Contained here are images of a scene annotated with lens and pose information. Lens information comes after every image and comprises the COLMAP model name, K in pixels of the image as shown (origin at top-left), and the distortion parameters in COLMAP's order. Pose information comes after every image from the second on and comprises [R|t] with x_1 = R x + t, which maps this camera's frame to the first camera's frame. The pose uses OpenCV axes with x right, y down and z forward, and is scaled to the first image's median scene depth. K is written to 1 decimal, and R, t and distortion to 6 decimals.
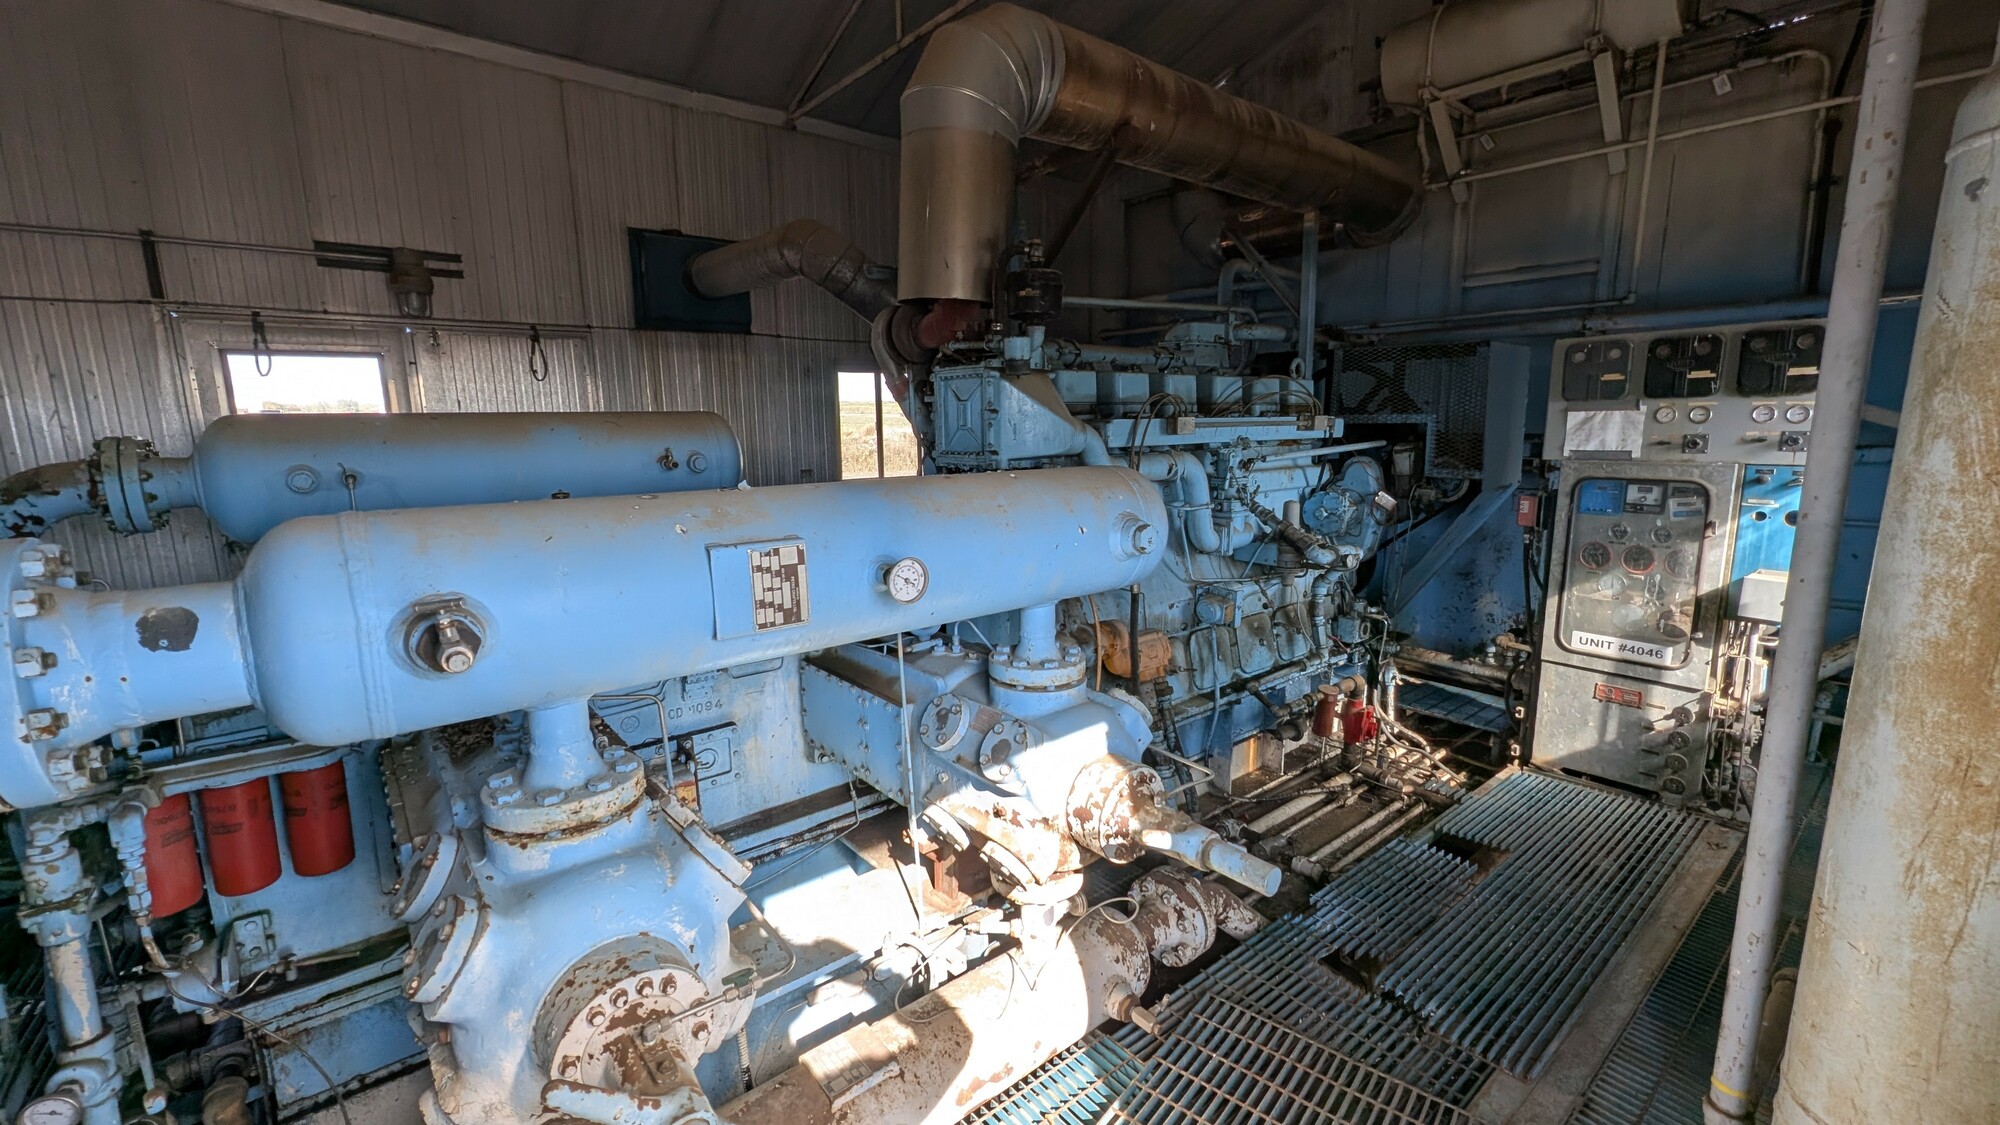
lens RADIAL K [[820.0, 0, 1008.6], [0, 820.0, 562.5], [0, 0, 1]] dist [0.004105, -0.000040]
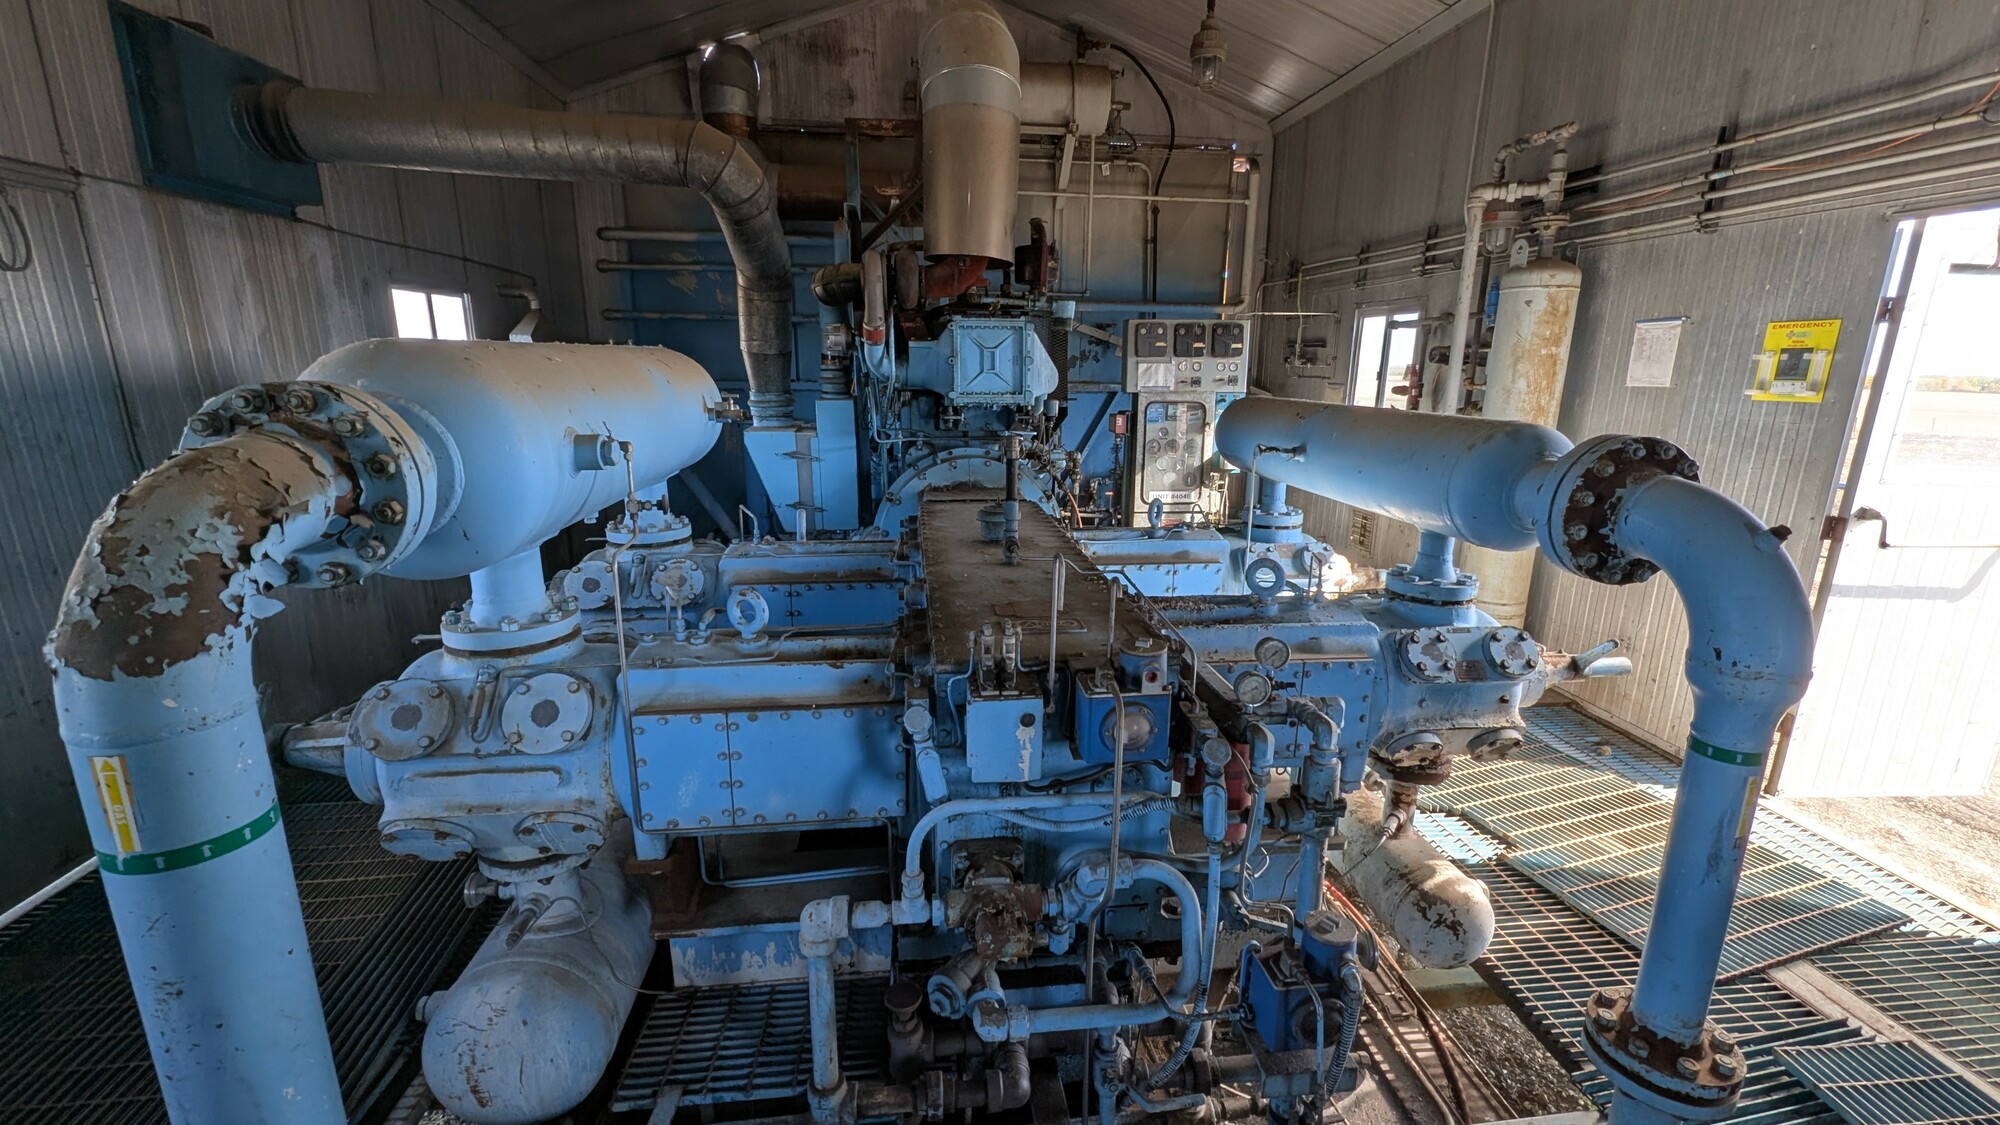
lens RADIAL K [[820.0, 0, 998.5], [0, 820.0, 558.2], [0, 0, 1]] dist [0.004105, -0.000040]
pose [[0.552053, -0.180804, 0.813970, -0.977848], [0.129447, 0.982955, 0.130546, -0.048859], [-0.823700, 0.033298, 0.566048, 0.306398]]
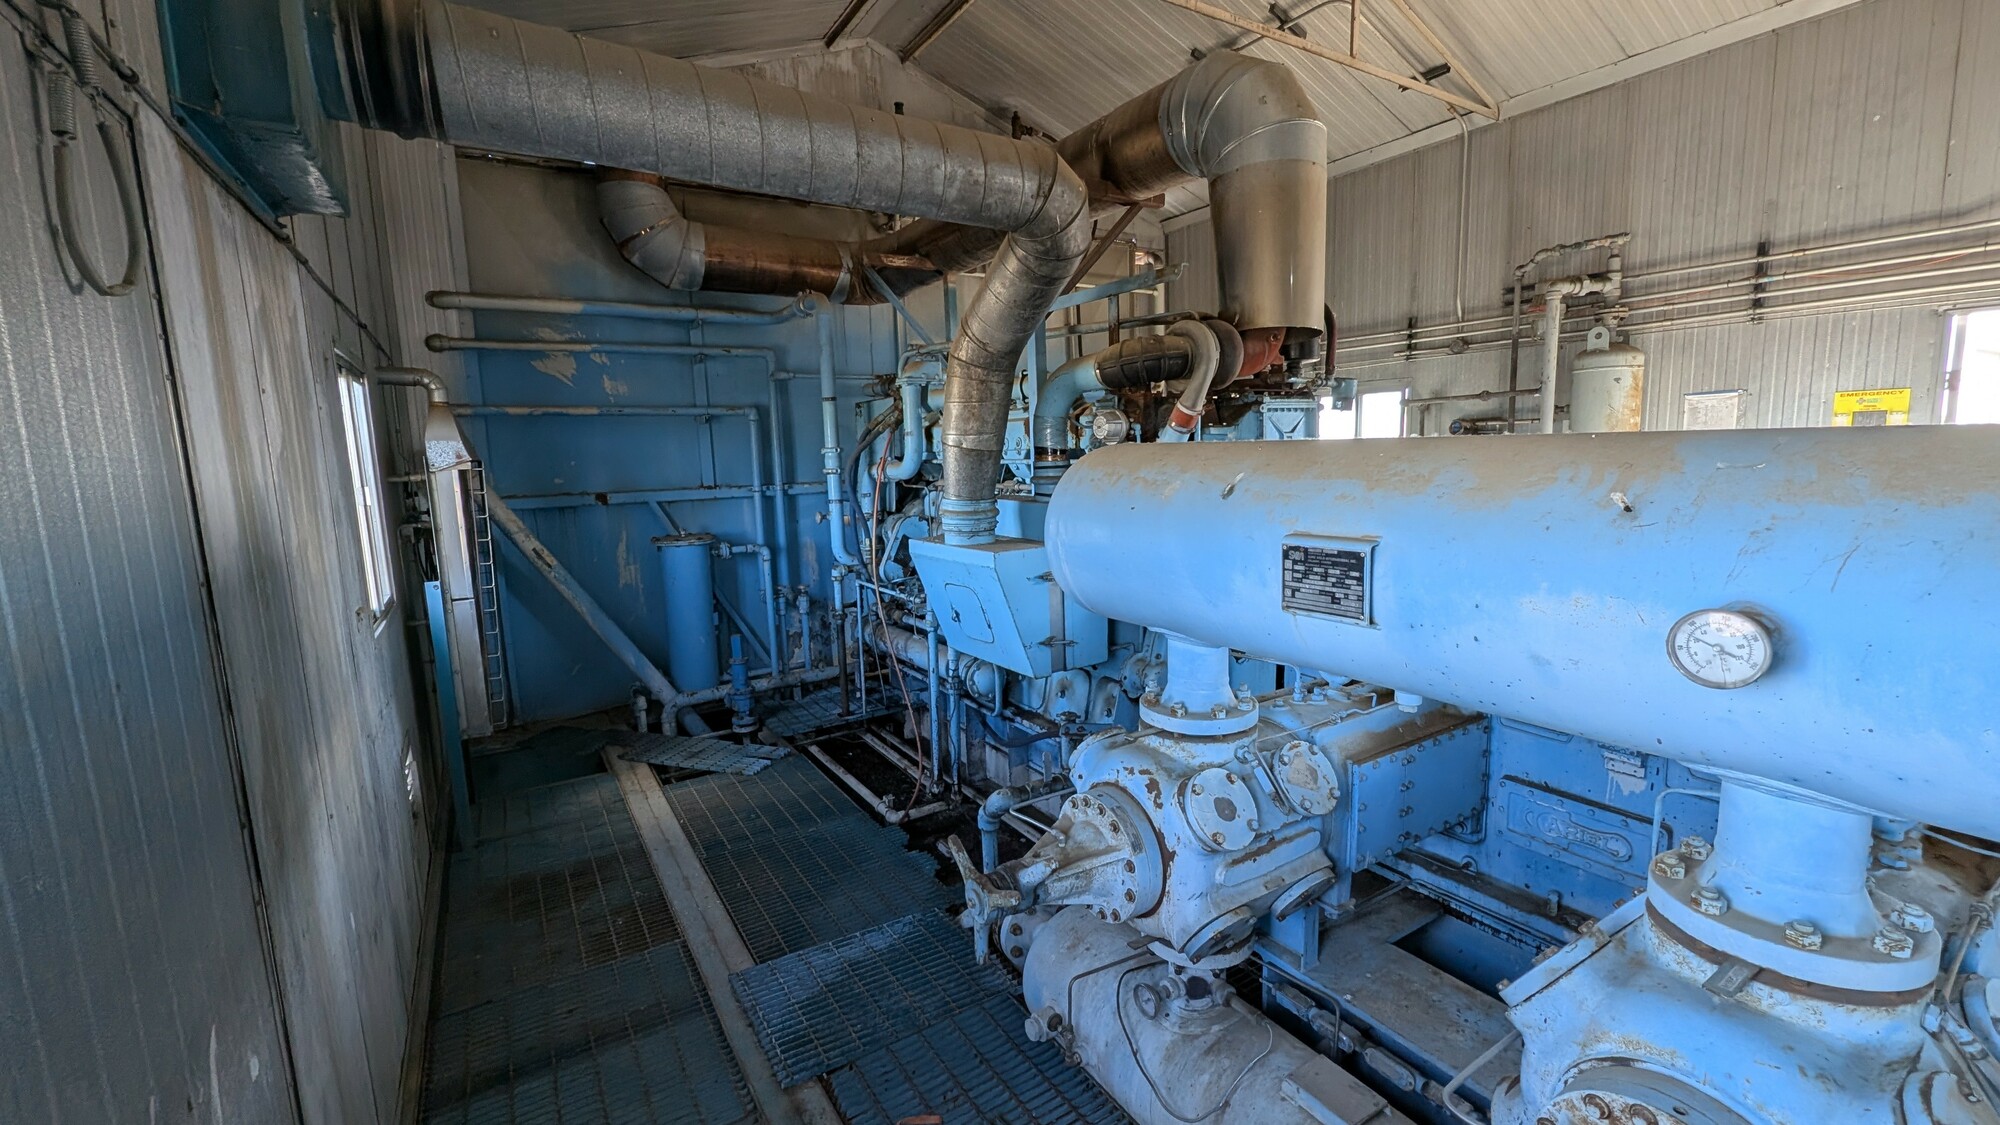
lens RADIAL K [[820.0, 0, 1001.5], [0, 820.0, 561.2], [0, 0, 1]] dist [0.004105, -0.000040]
pose [[0.140678, -0.132876, 0.981098, -1.051084], [0.200108, 0.974317, 0.103265, -0.201003], [-0.969622, 0.181798, 0.163654, 1.112836]]
